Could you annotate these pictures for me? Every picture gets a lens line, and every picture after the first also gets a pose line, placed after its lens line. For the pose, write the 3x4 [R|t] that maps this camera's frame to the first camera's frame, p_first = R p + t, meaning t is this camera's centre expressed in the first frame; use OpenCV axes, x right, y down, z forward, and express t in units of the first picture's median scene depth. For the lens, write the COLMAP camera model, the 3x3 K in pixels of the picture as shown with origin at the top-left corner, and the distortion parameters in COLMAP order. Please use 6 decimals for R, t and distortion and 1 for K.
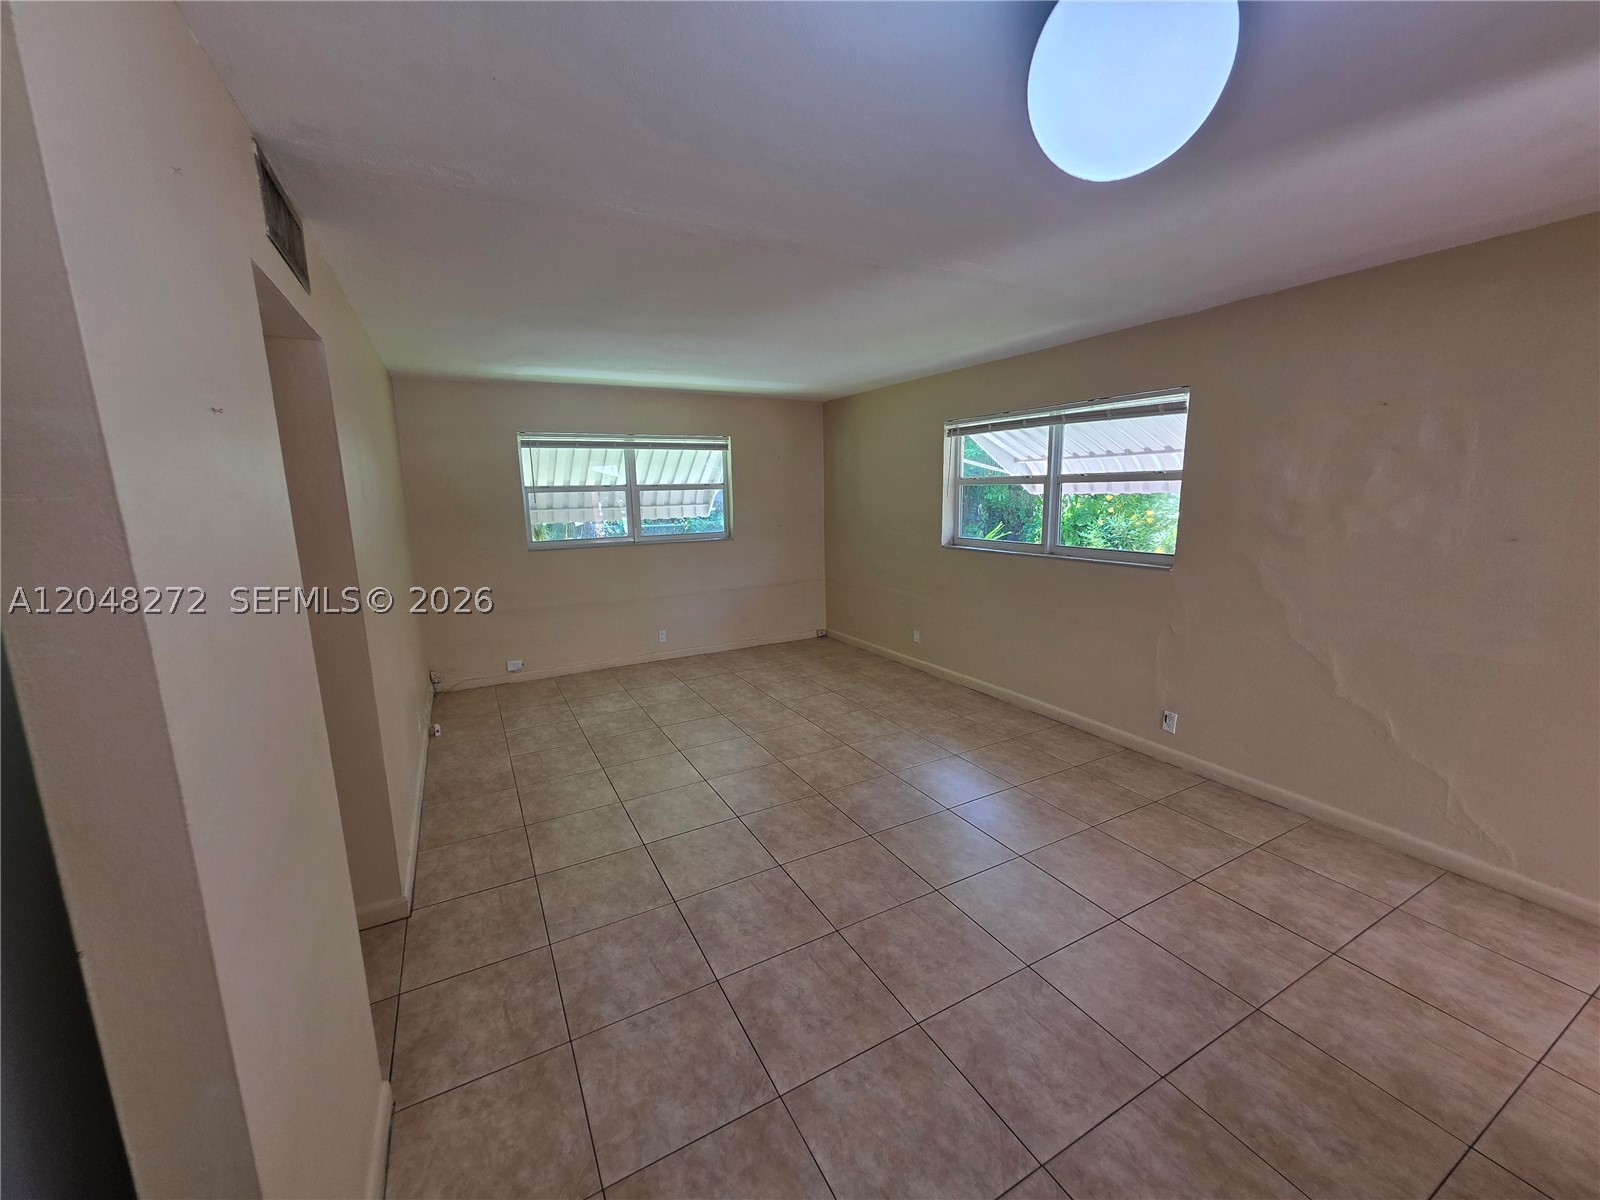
lens RADIAL K [[637.4, 0, 795.5], [0, 637.4, 597.7], [0, 0, 1]] dist [0.002535, 0.000317]
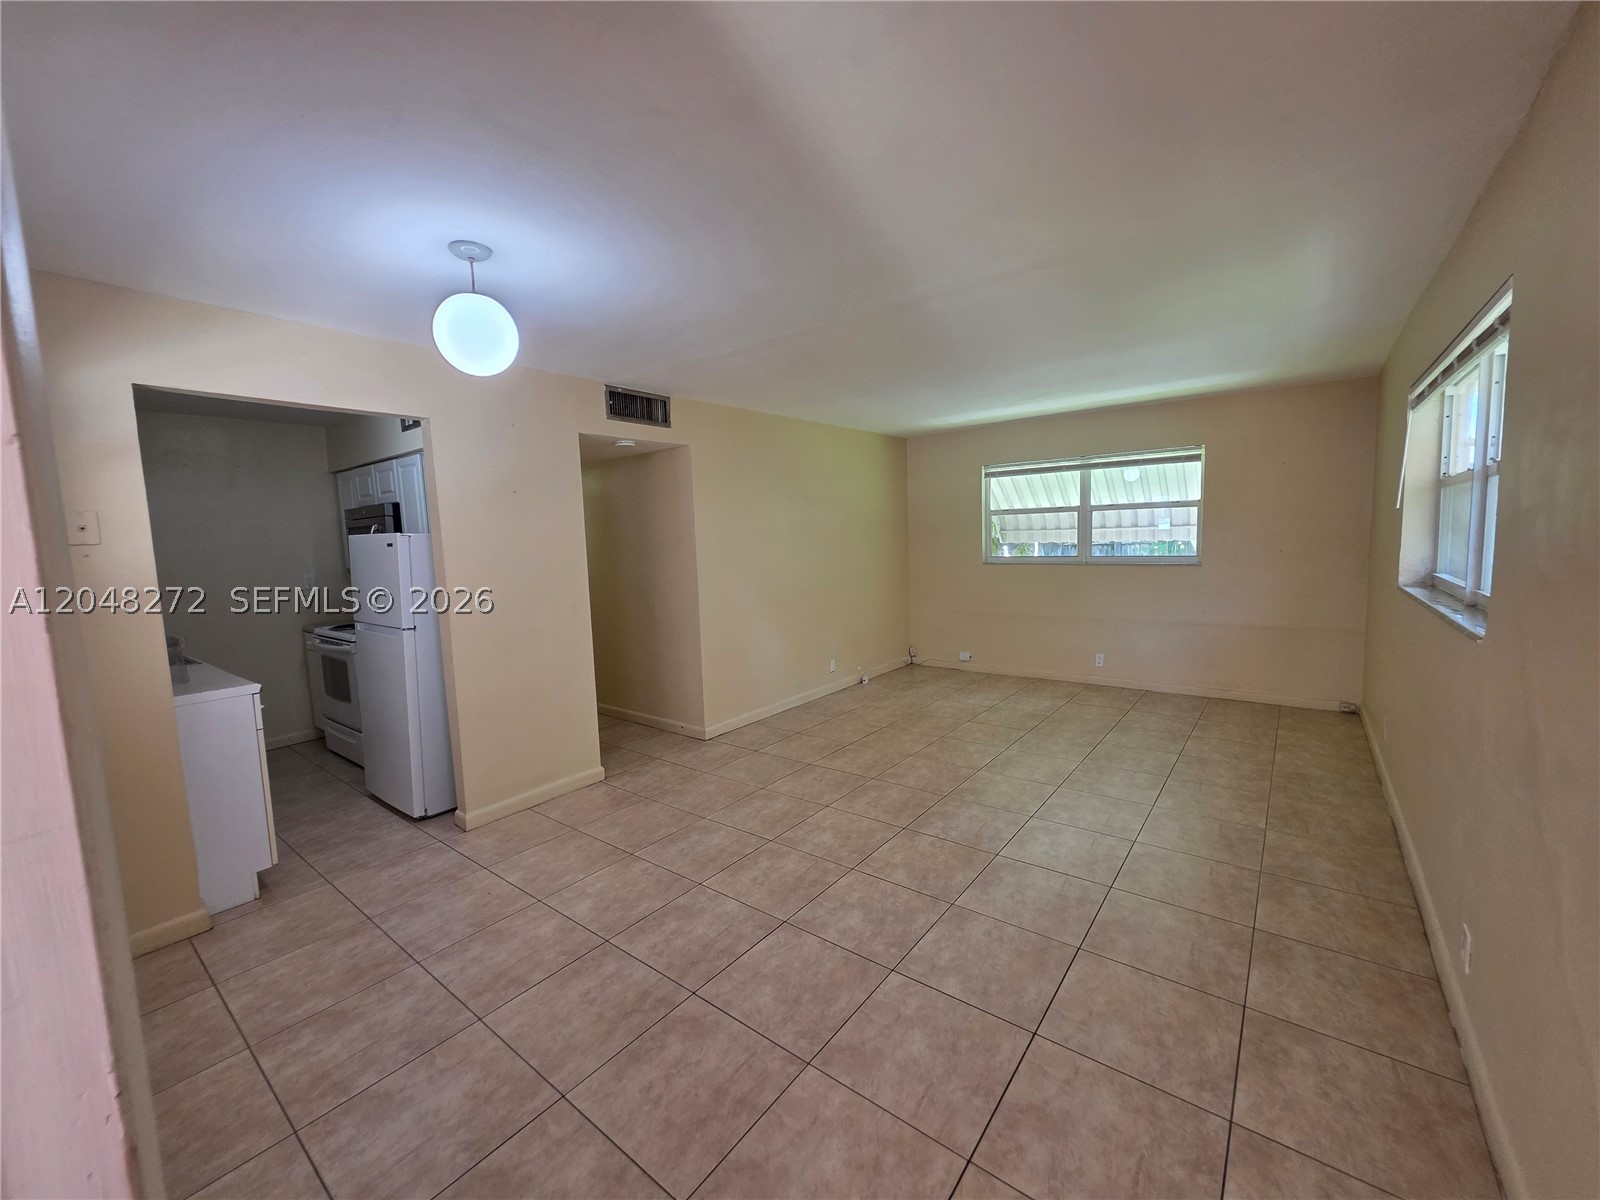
lens RADIAL K [[637.1, 0, 794.7], [0, 637.1, 596.2], [0, 0, 1]] dist [0.002315, 0.000090]
pose [[0.401003, 0.096694, -0.910959, 1.055541], [-0.135667, 0.989717, 0.045334, -0.037407], [0.905975, 0.105408, 0.409998, 0.385784]]
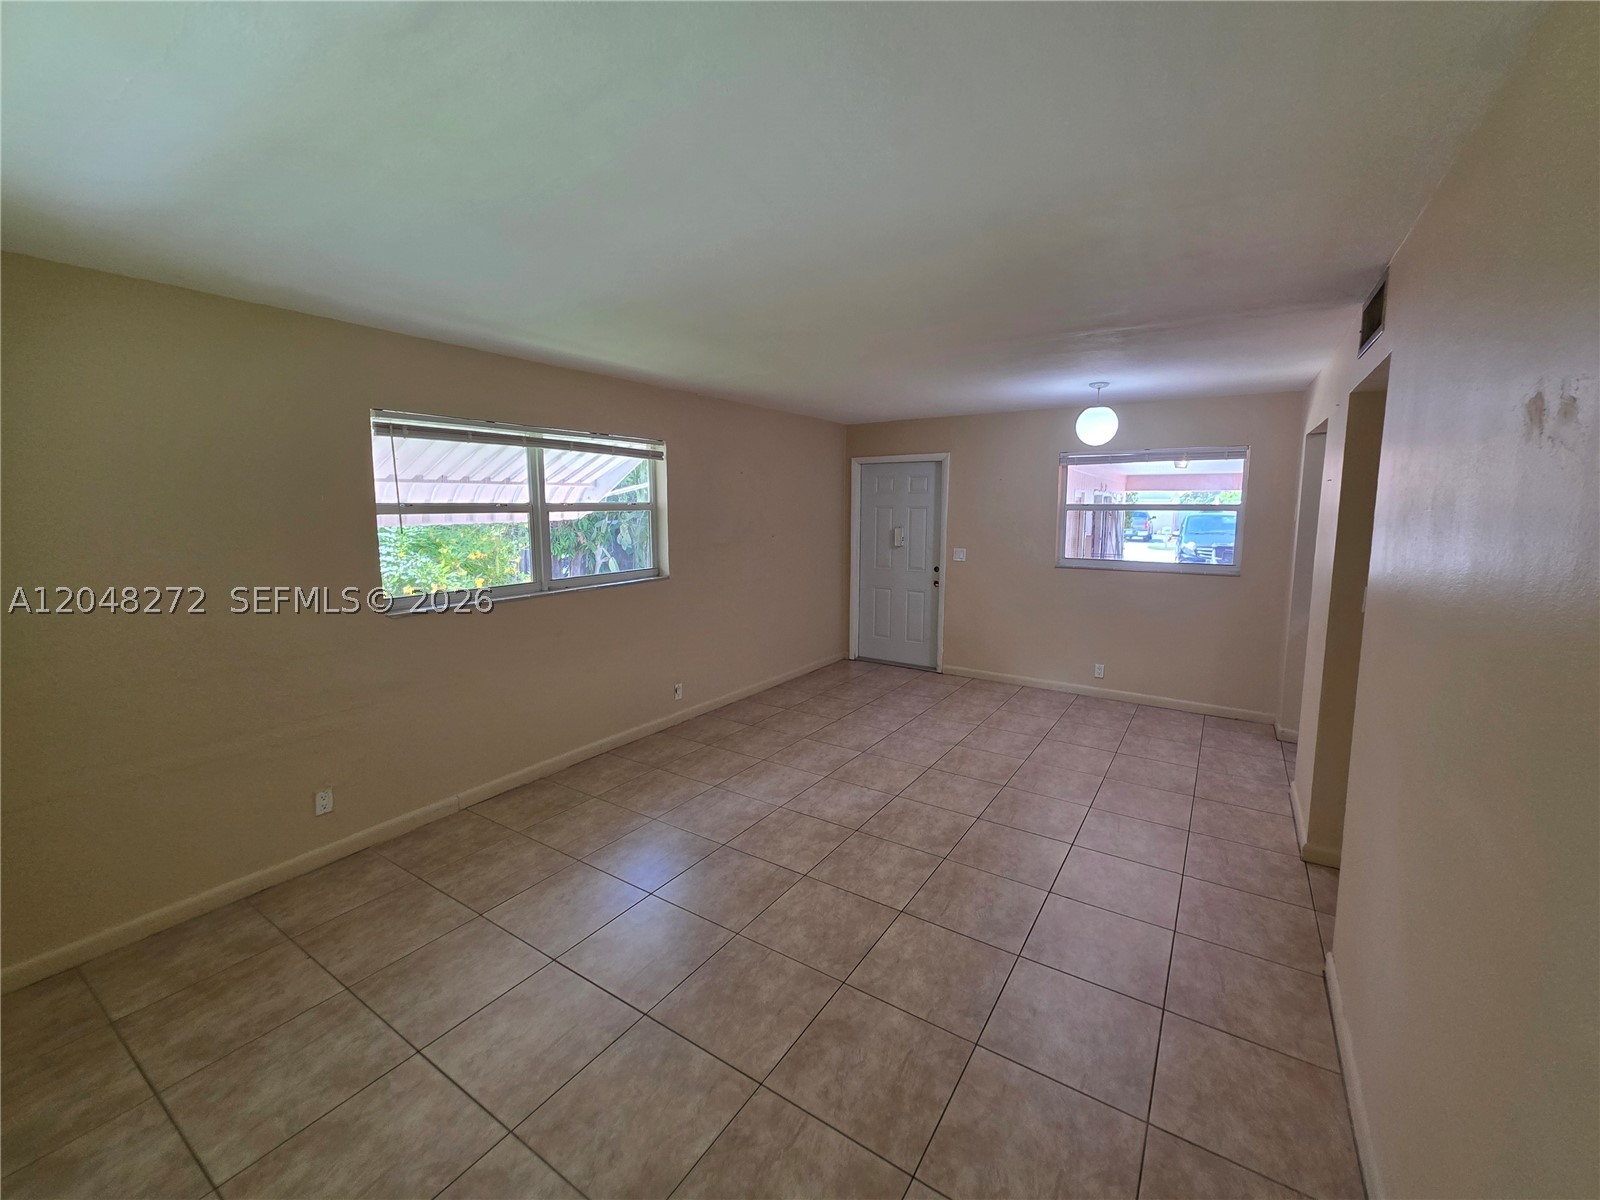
lens RADIAL K [[649.4, 0, 813.9], [0, 649.4, 580.1], [0, 0, 1]] dist [0.001149, -0.000116]
pose [[-0.489027, -0.079233, 0.868663, -0.913925], [0.162508, 0.970154, 0.179977, -0.295084], [-0.856997, 0.229178, -0.461556, 1.741669]]
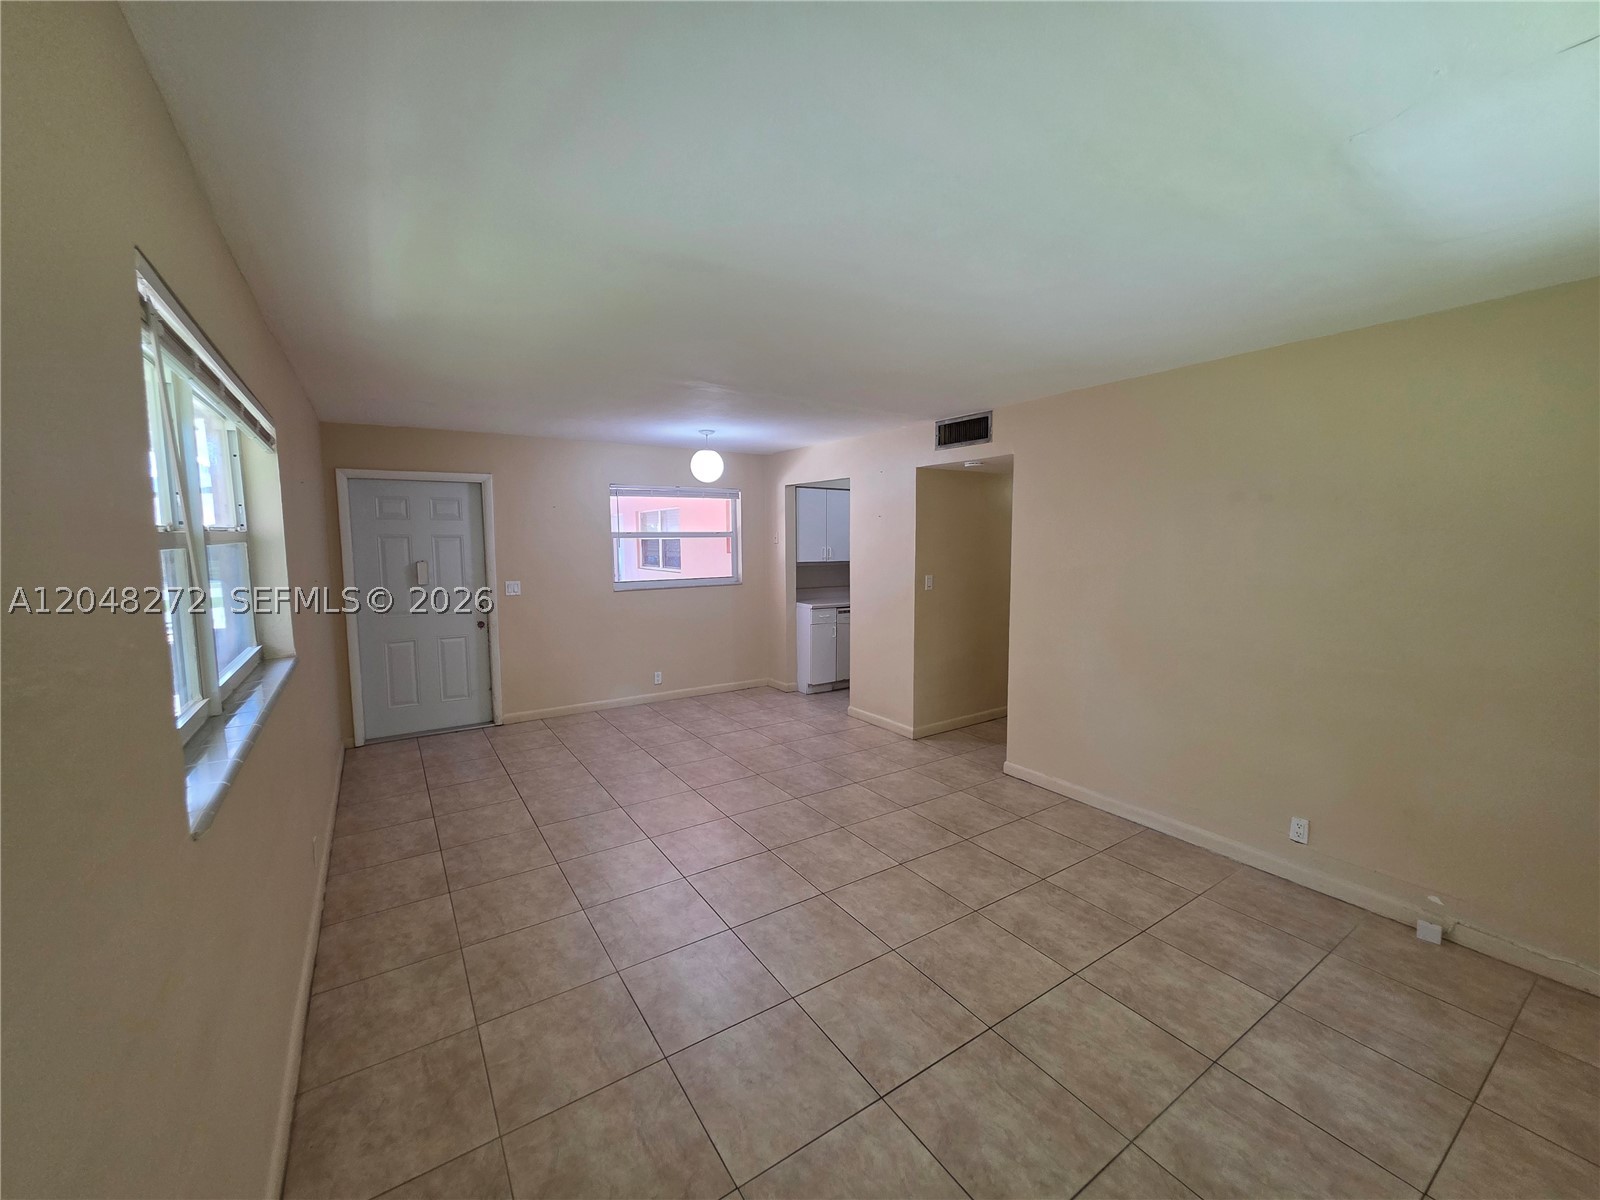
lens RADIAL K [[637.1, 0, 794.7], [0, 637.1, 596.2], [0, 0, 1]] dist [0.002315, 0.000090]
pose [[-0.995460, 0.036539, -0.087885, 0.087527], [0.011344, 0.962342, 0.271604, -0.400152], [0.094499, 0.269374, -0.958388, 2.245460]]
